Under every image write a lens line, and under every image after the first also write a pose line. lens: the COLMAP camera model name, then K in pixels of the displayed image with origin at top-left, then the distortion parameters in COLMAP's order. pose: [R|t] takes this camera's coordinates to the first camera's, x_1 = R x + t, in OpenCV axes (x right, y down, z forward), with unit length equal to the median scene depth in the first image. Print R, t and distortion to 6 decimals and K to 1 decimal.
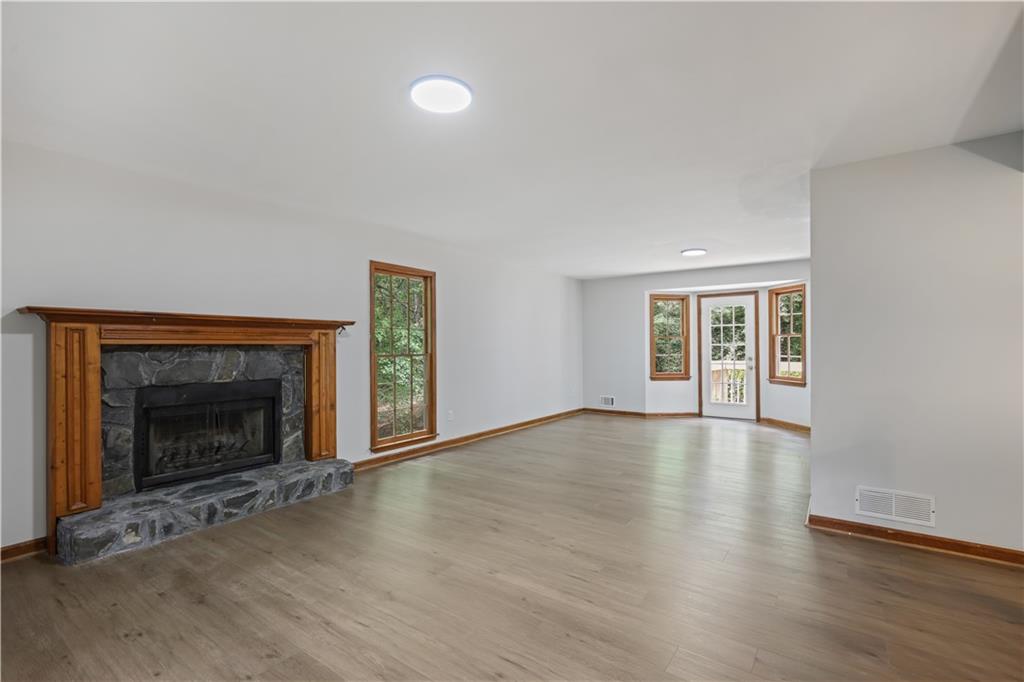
lens RADIAL K [[460.1, 0, 512.0], [0, 460.1, 341.0], [0, 0, 1]] dist [0.001043, -0.000124]
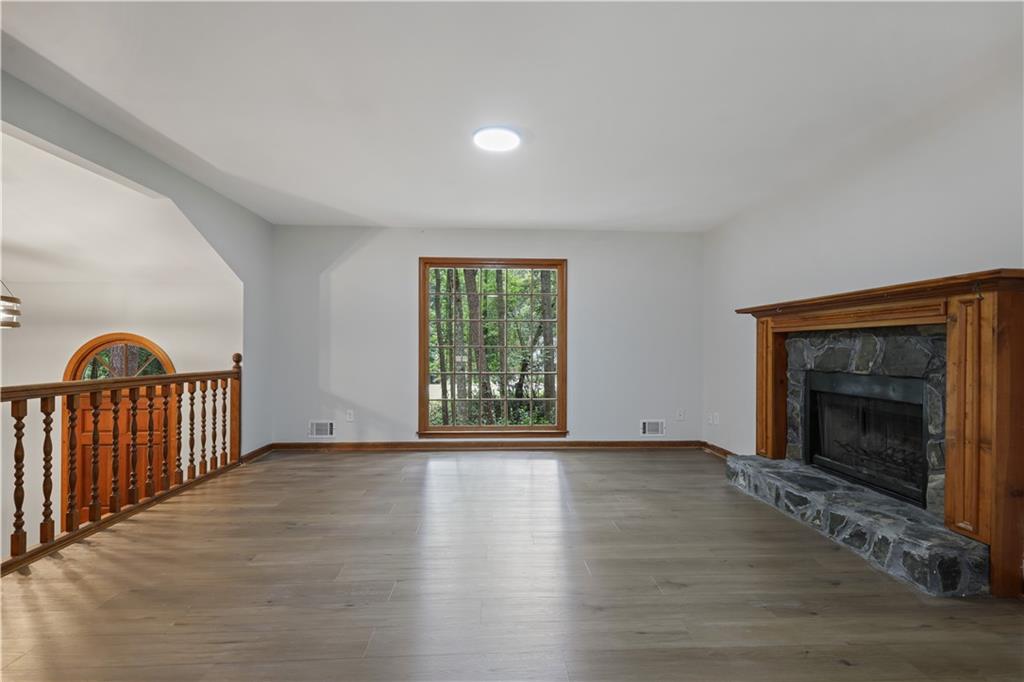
lens RADIAL K [[460.1, 0, 512.0], [0, 460.1, 341.0], [0, 0, 1]] dist [0.001043, -0.000124]
pose [[-0.782550, -0.009091, -0.622521, 0.396159], [0.005007, 0.999769, -0.020894, 0.044988], [0.622567, -0.019468, -0.782324, 1.284254]]
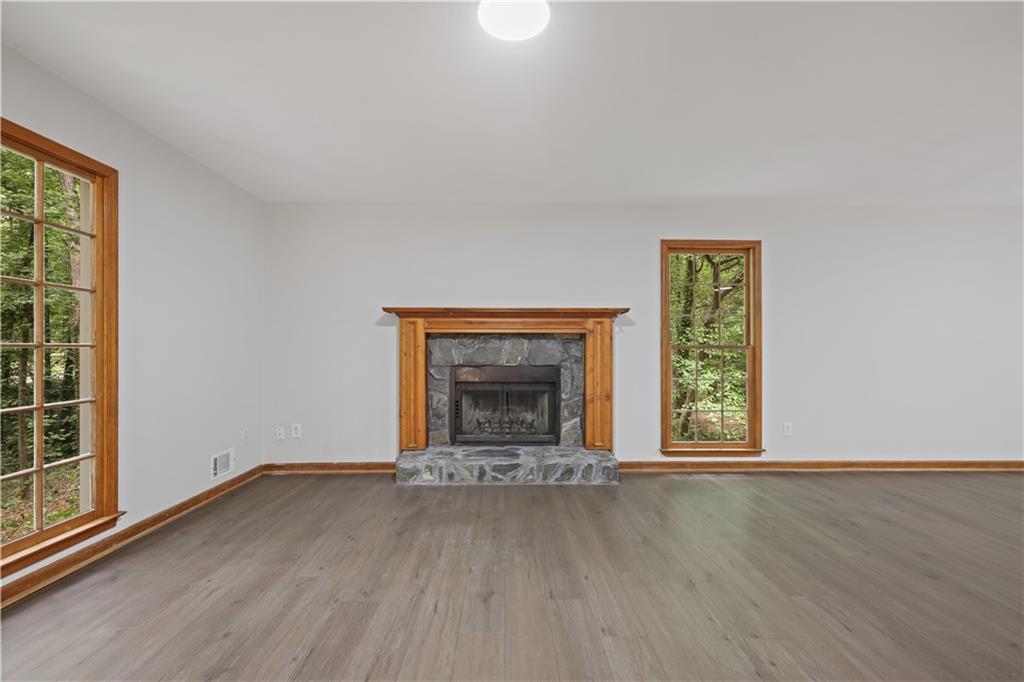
lens RADIAL K [[456.0, 0, 514.7], [0, 456.0, 344.6], [0, 0, 1]] dist [-0.000370, -0.000235]
pose [[0.601137, -0.003241, -0.799139, 0.308233], [0.004396, 0.999990, -0.000749, 0.037544], [0.799134, -0.003062, 0.601146, 0.319960]]
